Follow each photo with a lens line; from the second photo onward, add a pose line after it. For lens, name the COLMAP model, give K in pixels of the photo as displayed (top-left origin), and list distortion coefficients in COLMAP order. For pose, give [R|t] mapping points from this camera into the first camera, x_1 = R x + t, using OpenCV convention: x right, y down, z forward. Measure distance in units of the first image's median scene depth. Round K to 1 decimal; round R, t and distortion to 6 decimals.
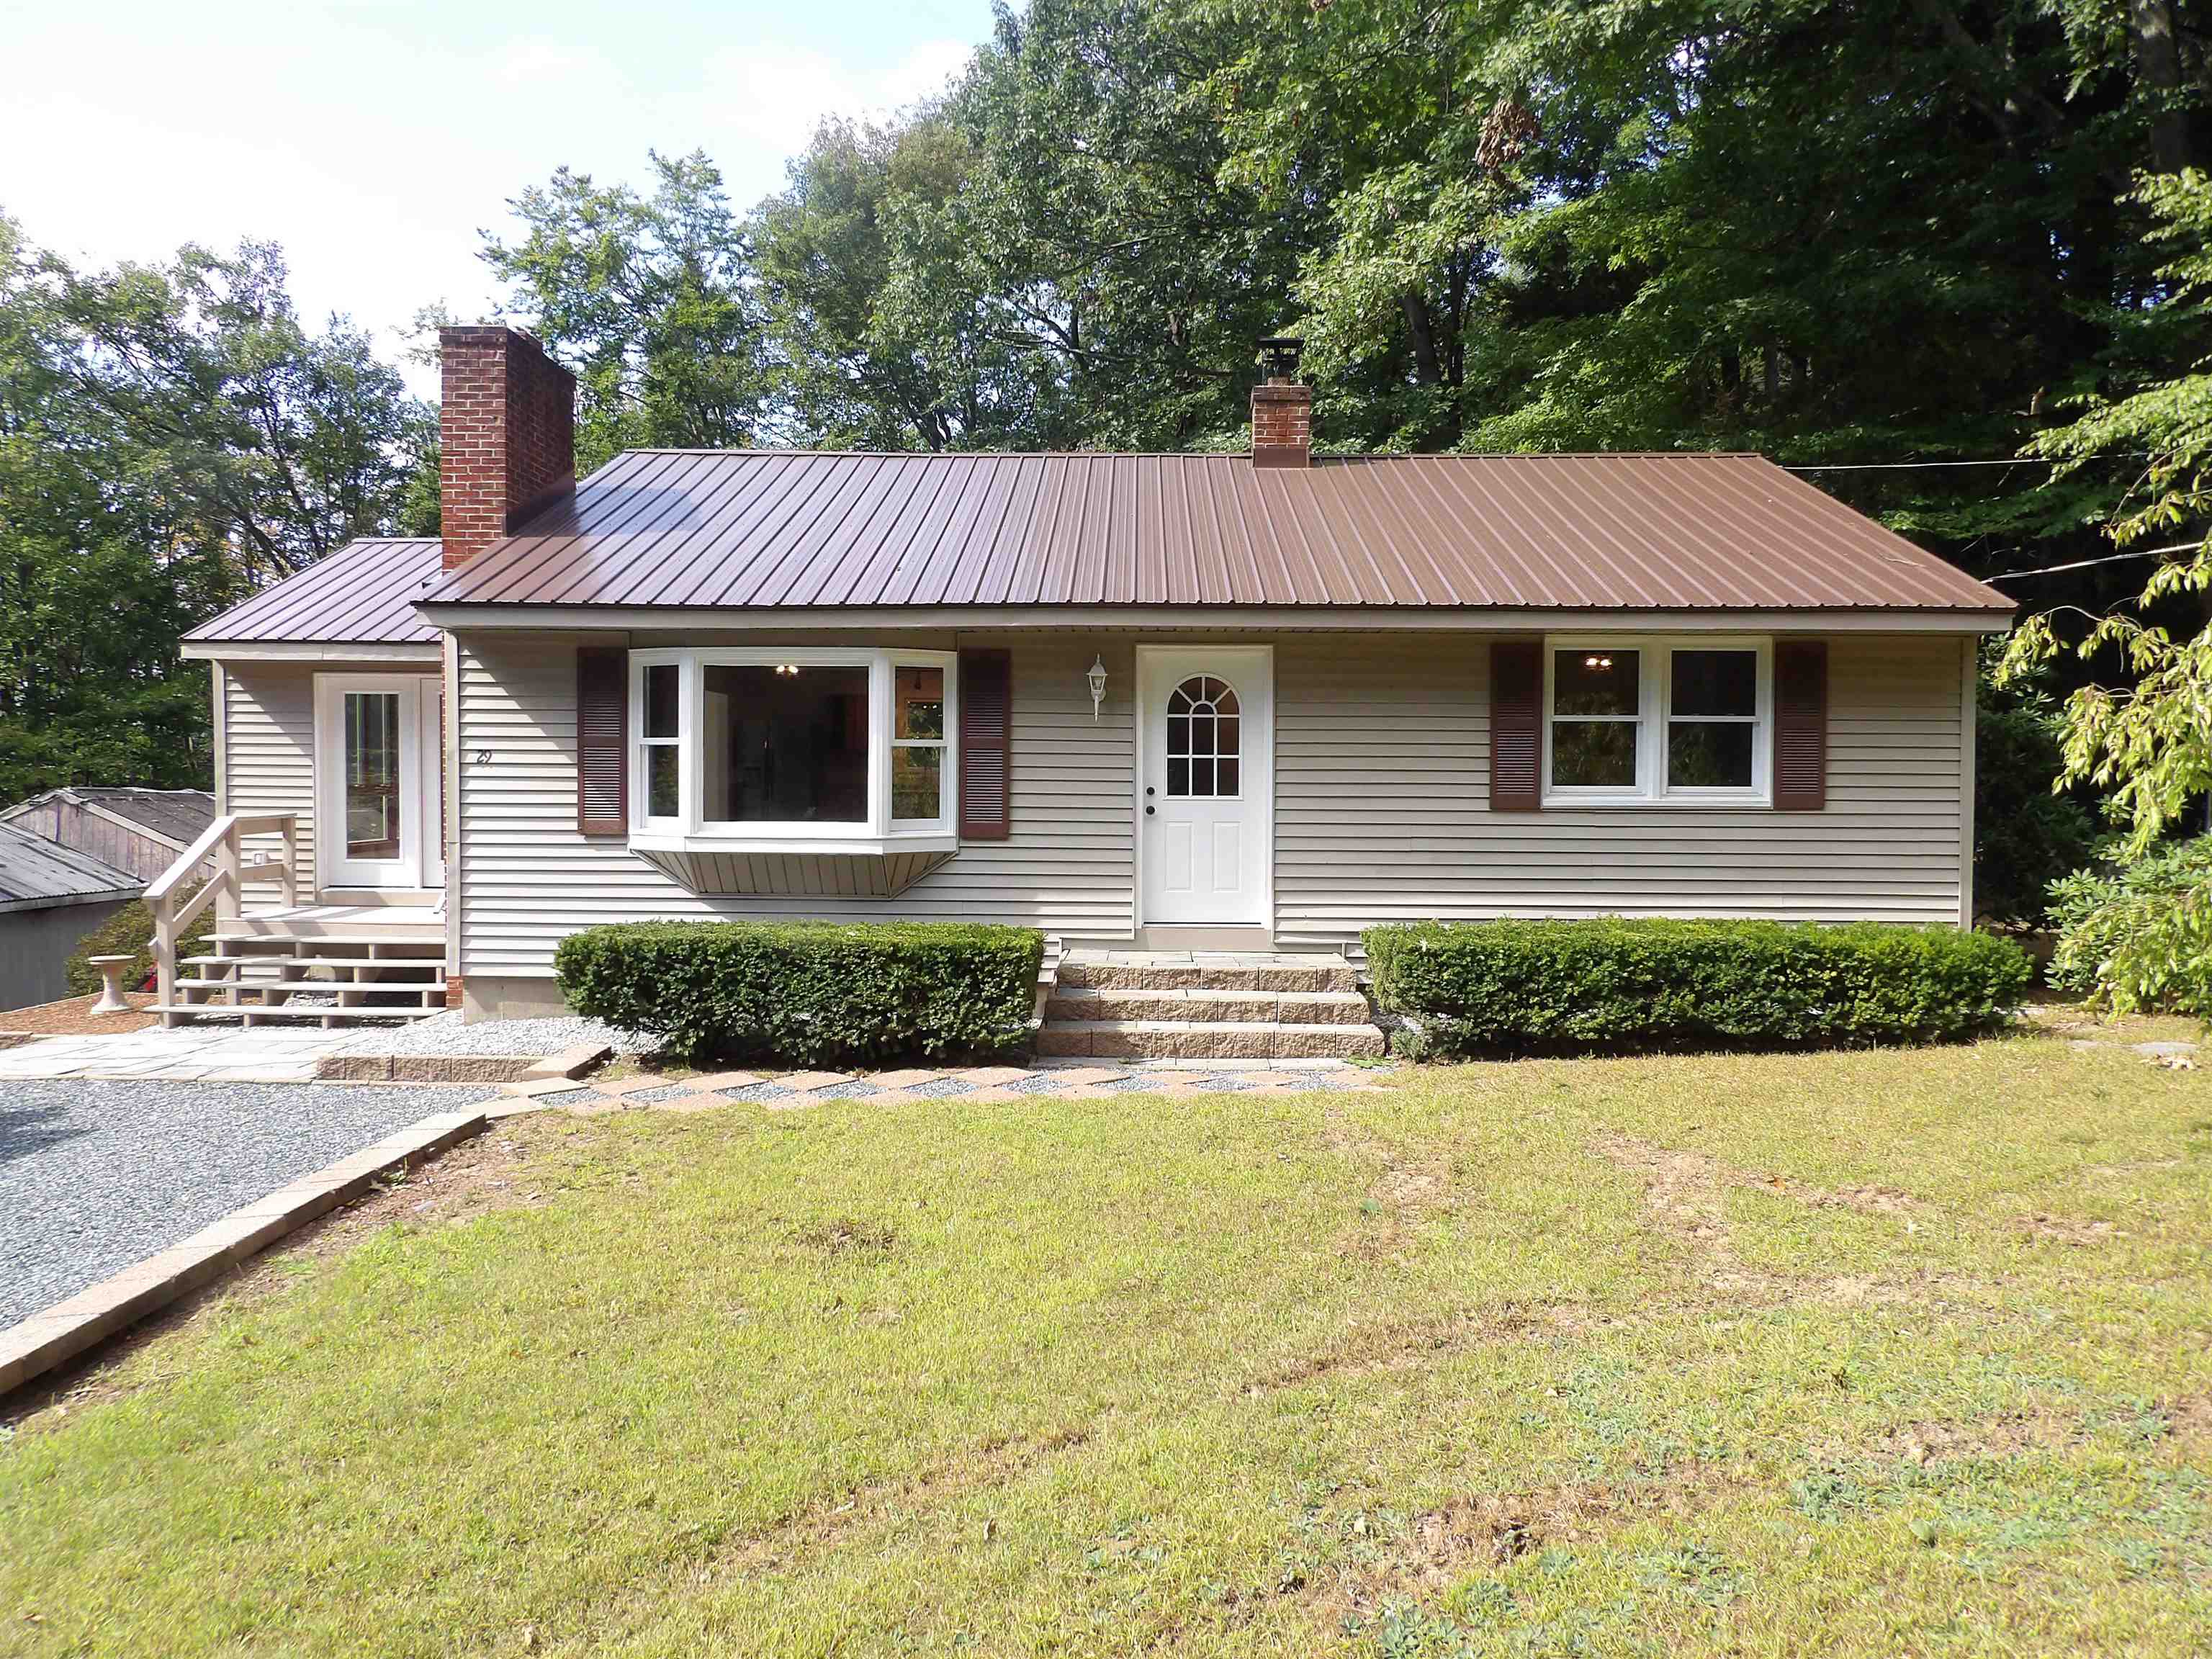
lens RADIAL K [[1594.2, 0, 1111.7], [0, 1594.2, 837.0], [0, 0, 1]] dist [-0.023521, 0.037959]
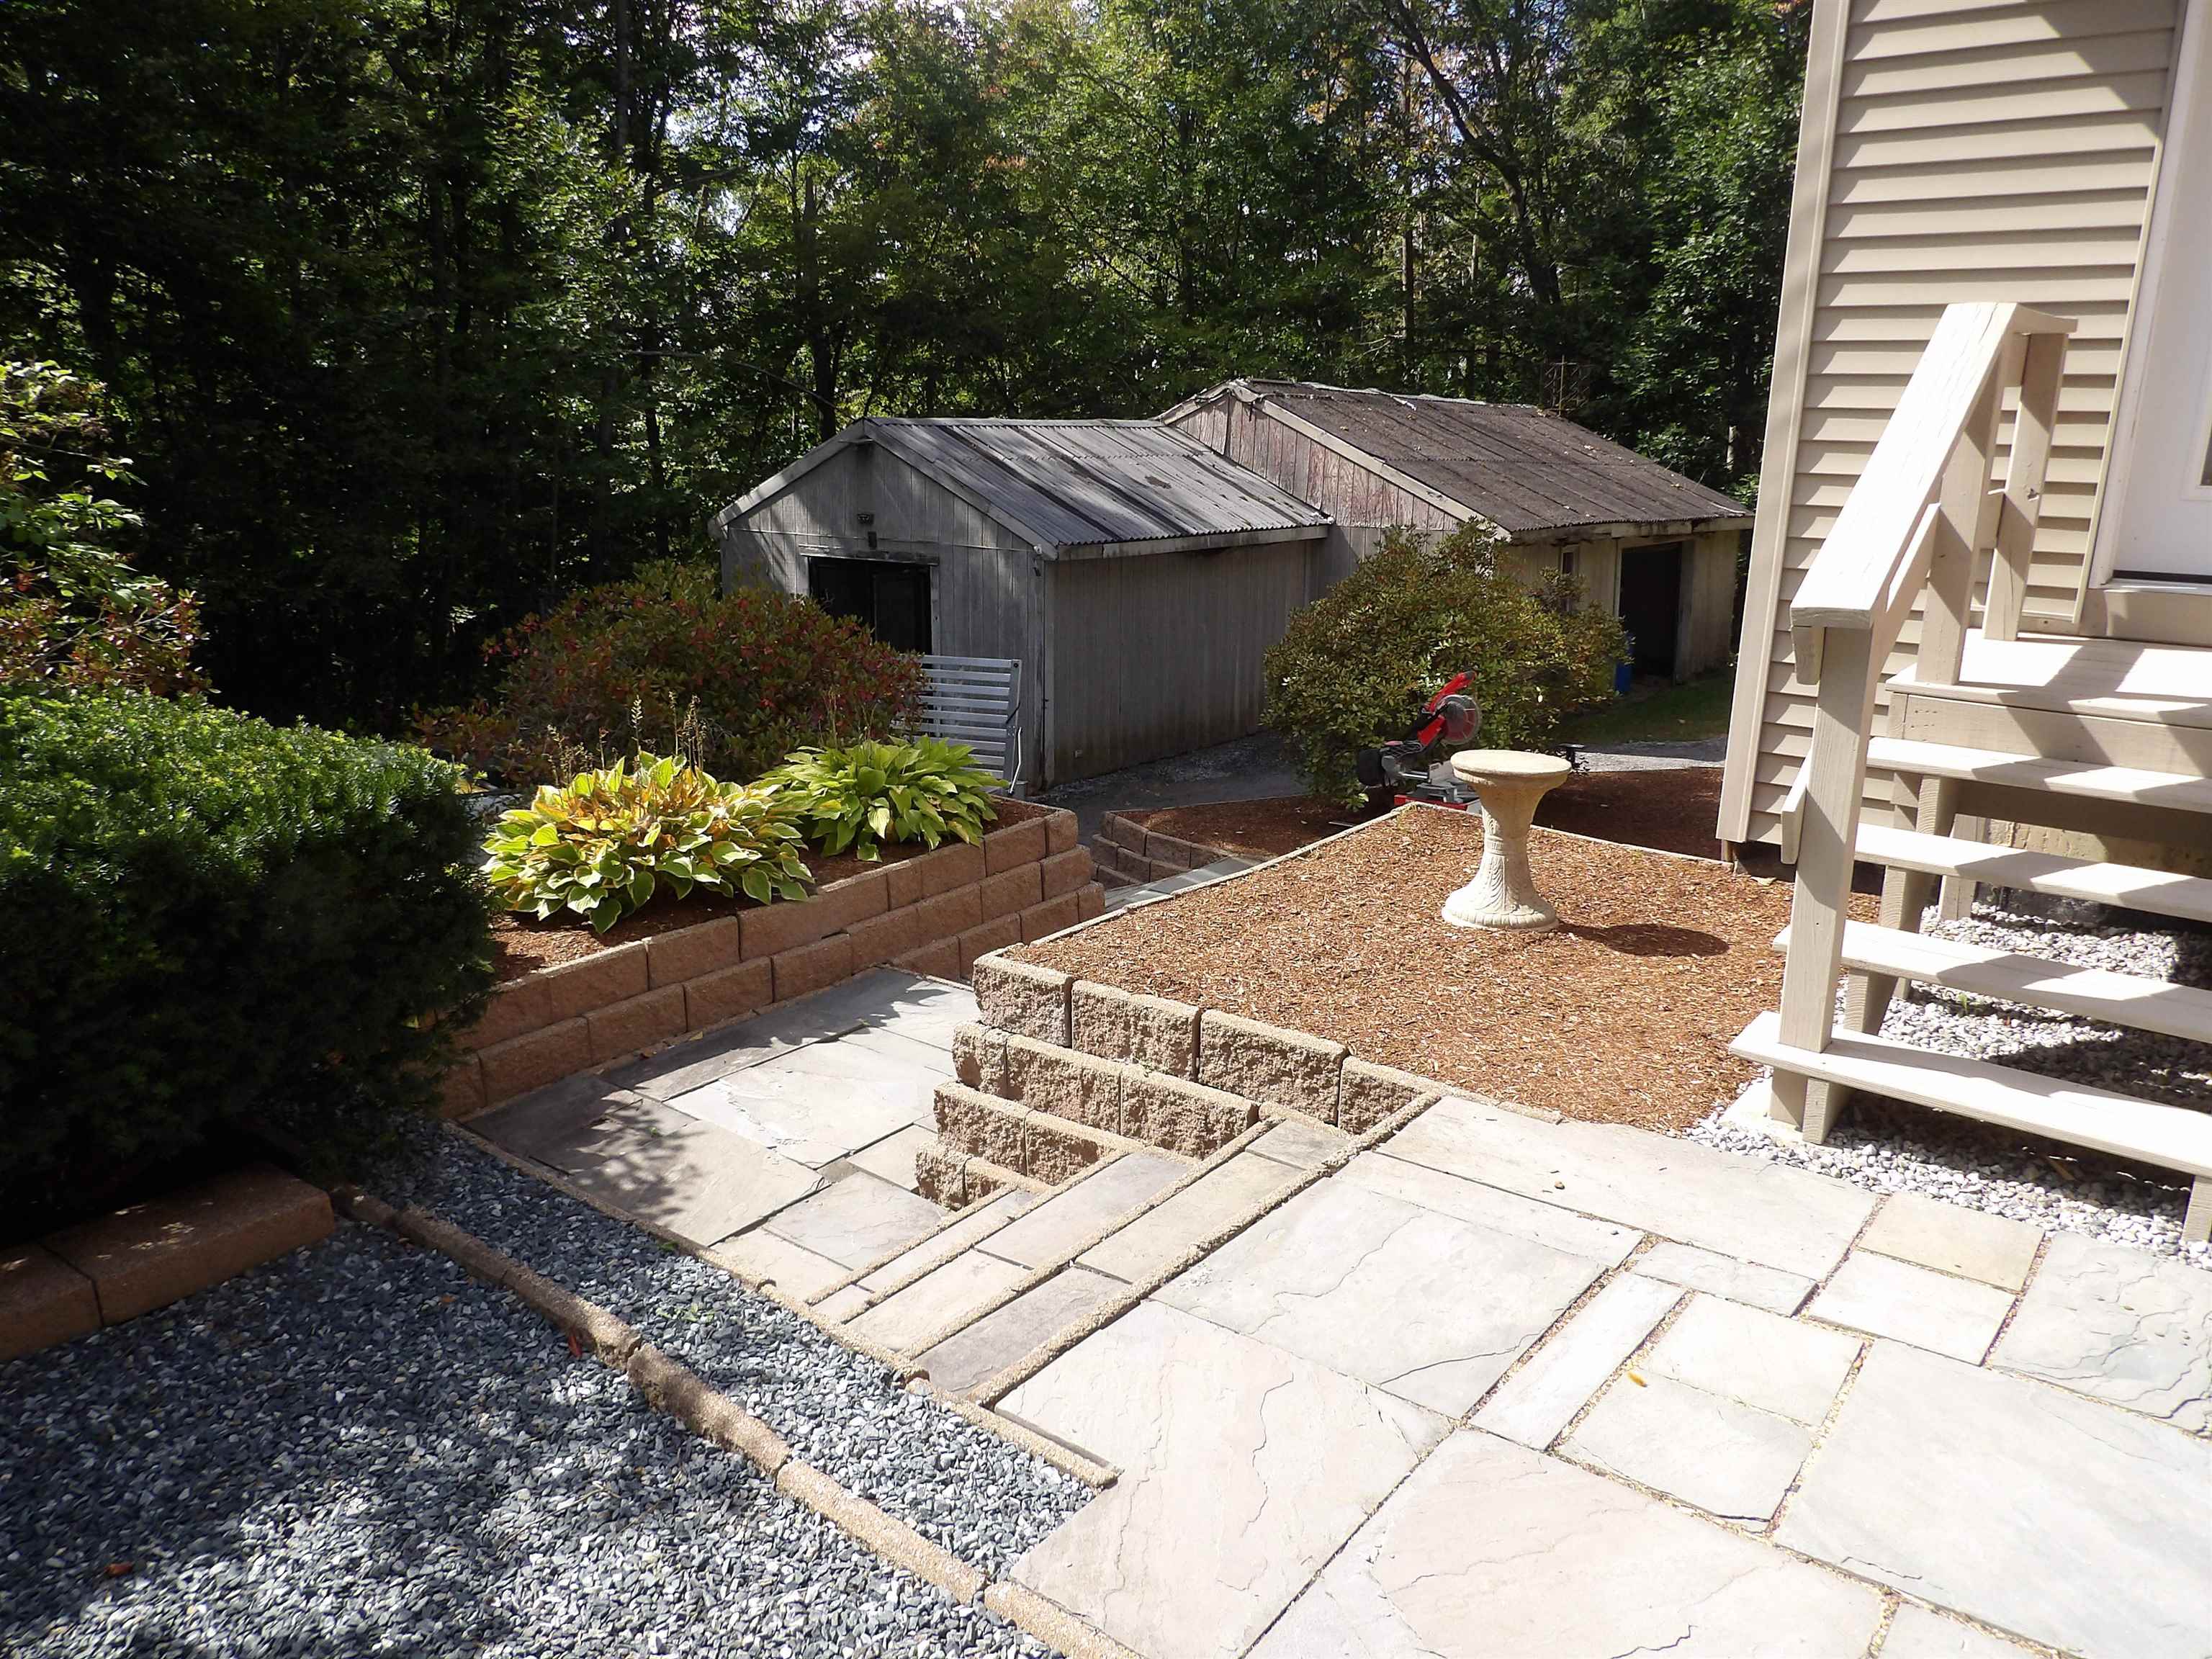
lens RADIAL K [[1594.2, 0, 1111.7], [0, 1594.2, 837.0], [0, 0, 1]] dist [-0.023521, 0.037959]
pose [[0.811161, 0.155801, -0.563687, -0.281616], [-0.029159, 0.973436, 0.227094, 0.009695], [0.584095, -0.167774, 0.794157, 0.379274]]
